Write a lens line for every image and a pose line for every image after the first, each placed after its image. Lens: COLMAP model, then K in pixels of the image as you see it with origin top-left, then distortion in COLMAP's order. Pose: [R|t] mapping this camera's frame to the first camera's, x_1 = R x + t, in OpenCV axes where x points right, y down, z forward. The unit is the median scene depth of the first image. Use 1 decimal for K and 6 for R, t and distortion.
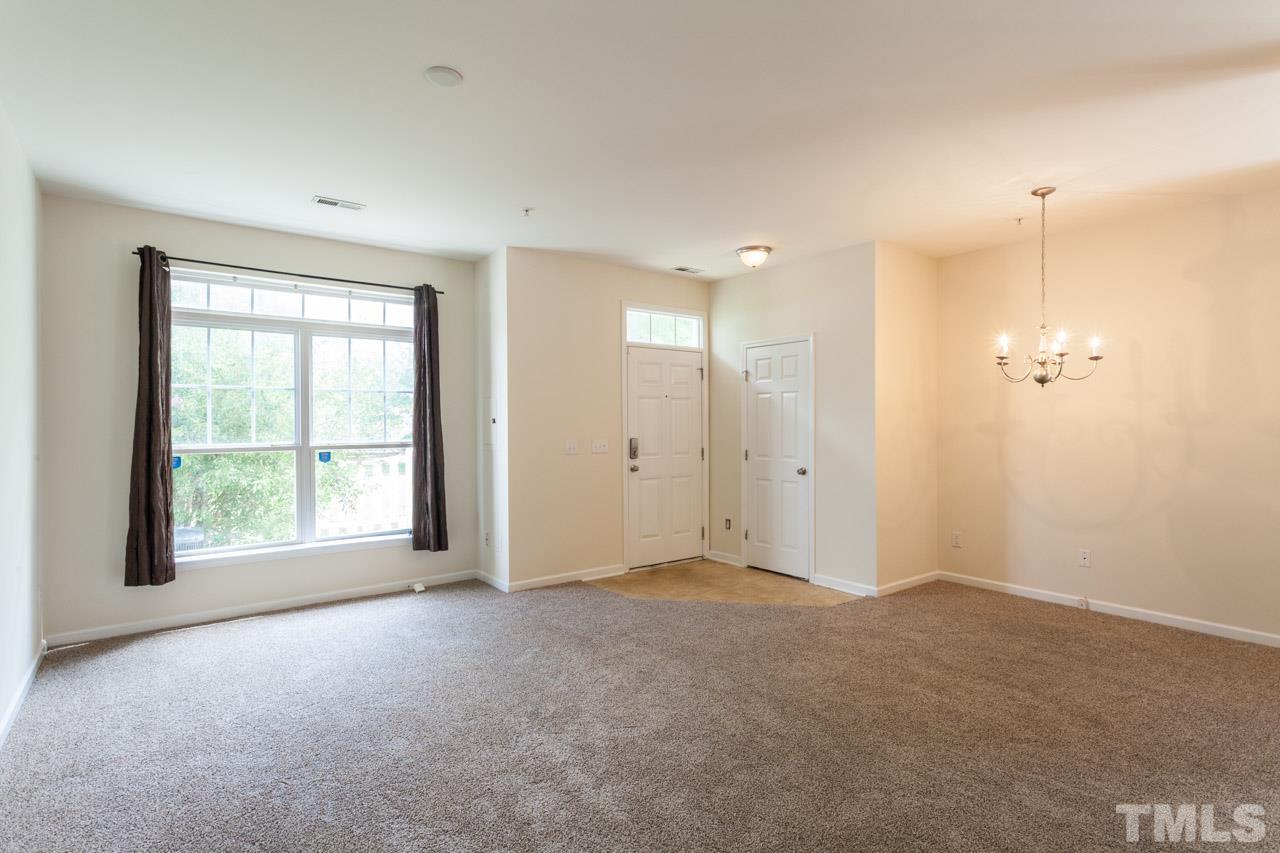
lens RADIAL K [[617.5, 0, 645.7], [0, 617.5, 425.7], [0, 0, 1]] dist [0.005473, -0.000893]
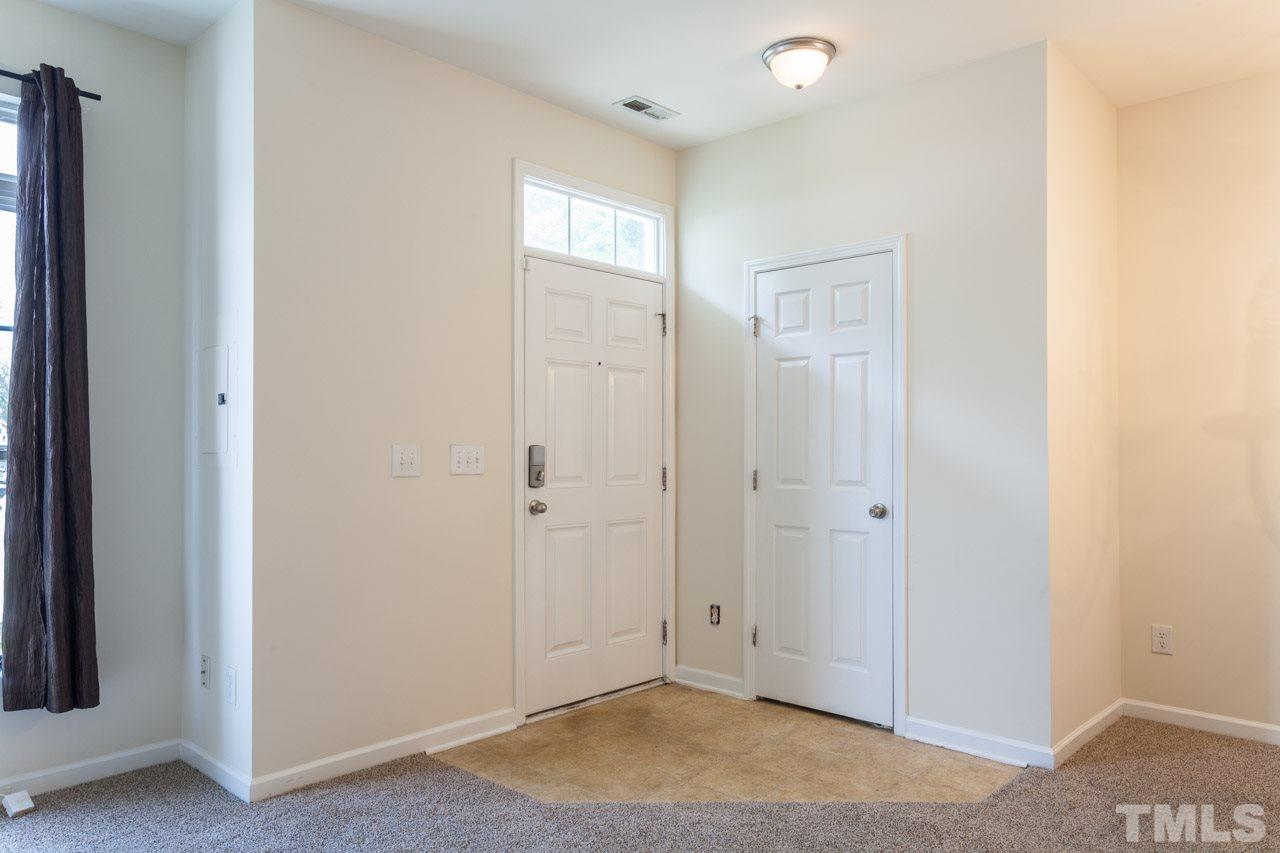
lens RADIAL K [[866.9, 0, 640.8], [0, 866.9, 436.7], [0, 0, 1]] dist [0.005344, 0.006595]
pose [[0.987879, 0.006279, 0.155096, -0.050340], [-0.003714, 0.999852, -0.016822, 0.028135], [-0.155179, 0.016042, 0.987756, 0.356247]]
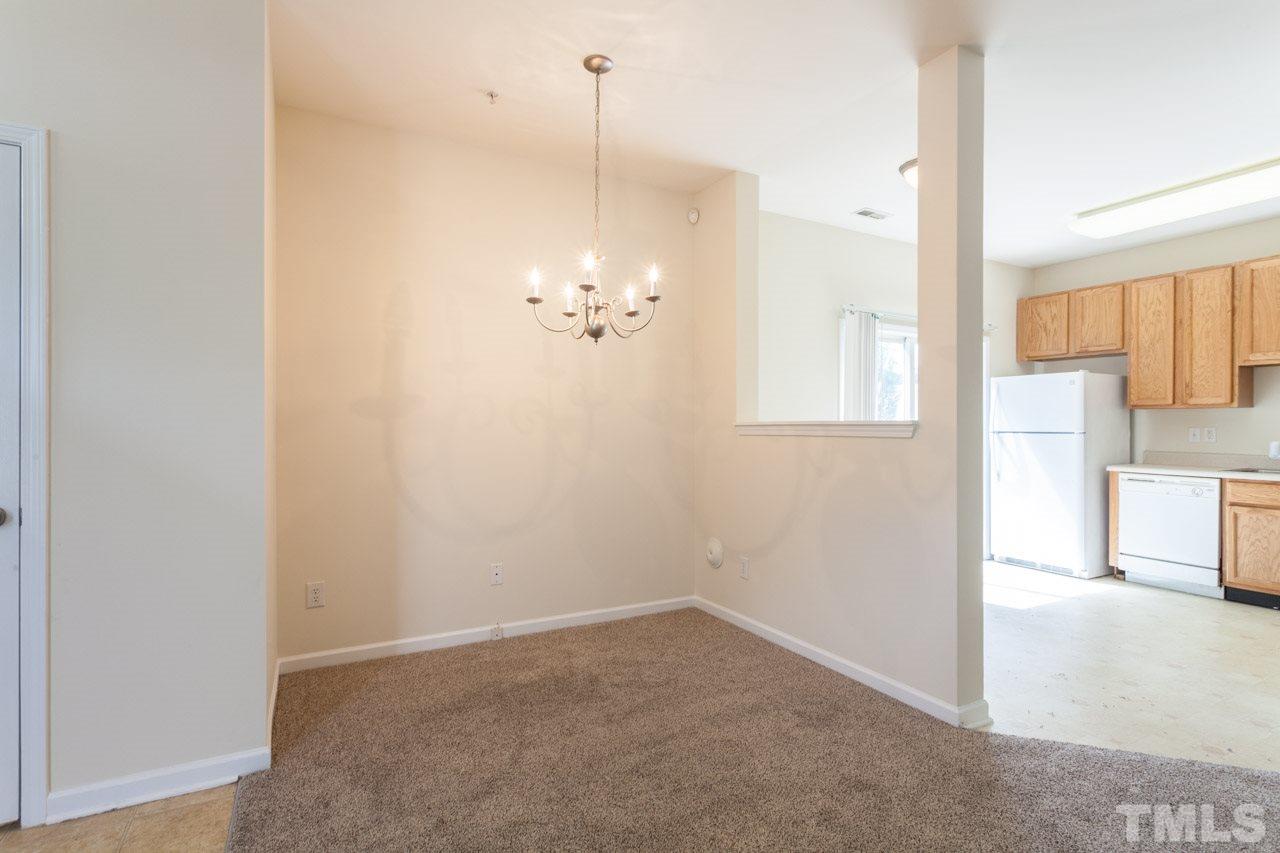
lens RADIAL K [[617.5, 0, 647.1], [0, 617.5, 425.9], [0, 0, 1]] dist [0.005473, -0.000893]
pose [[0.161943, 0.000280, 0.986800, -0.030800], [-0.001439, 0.999999, -0.000048, 0.023512], [-0.986799, -0.001412, 0.161943, 0.624098]]
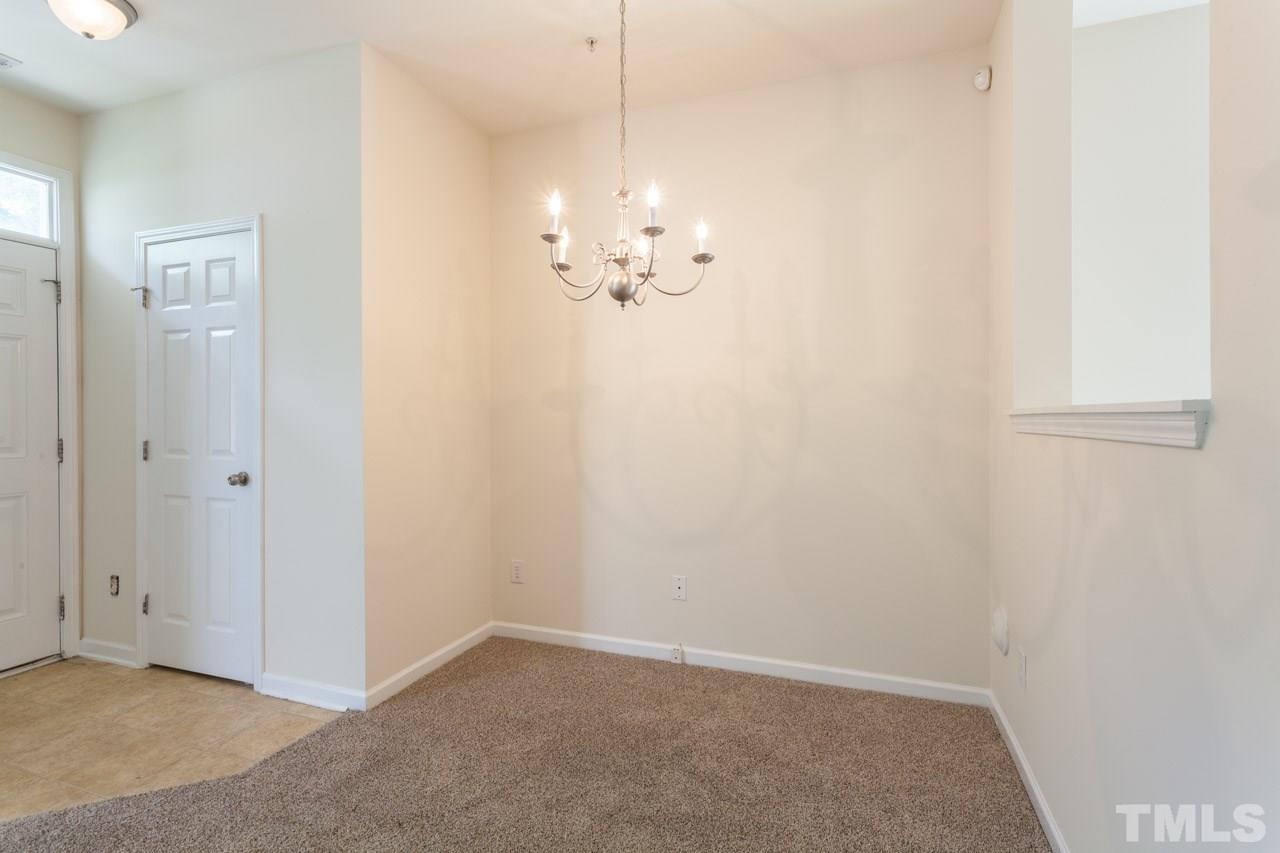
lens RADIAL K [[617.5, 0, 620.7], [0, 617.5, 415.1], [0, 0, 1]] dist [0.005473, -0.000893]
pose [[0.854053, -0.001031, 0.520185, 0.273829], [0.002331, 0.999996, -0.001845, 0.023124], [-0.520181, 0.002789, 0.854052, 0.412064]]
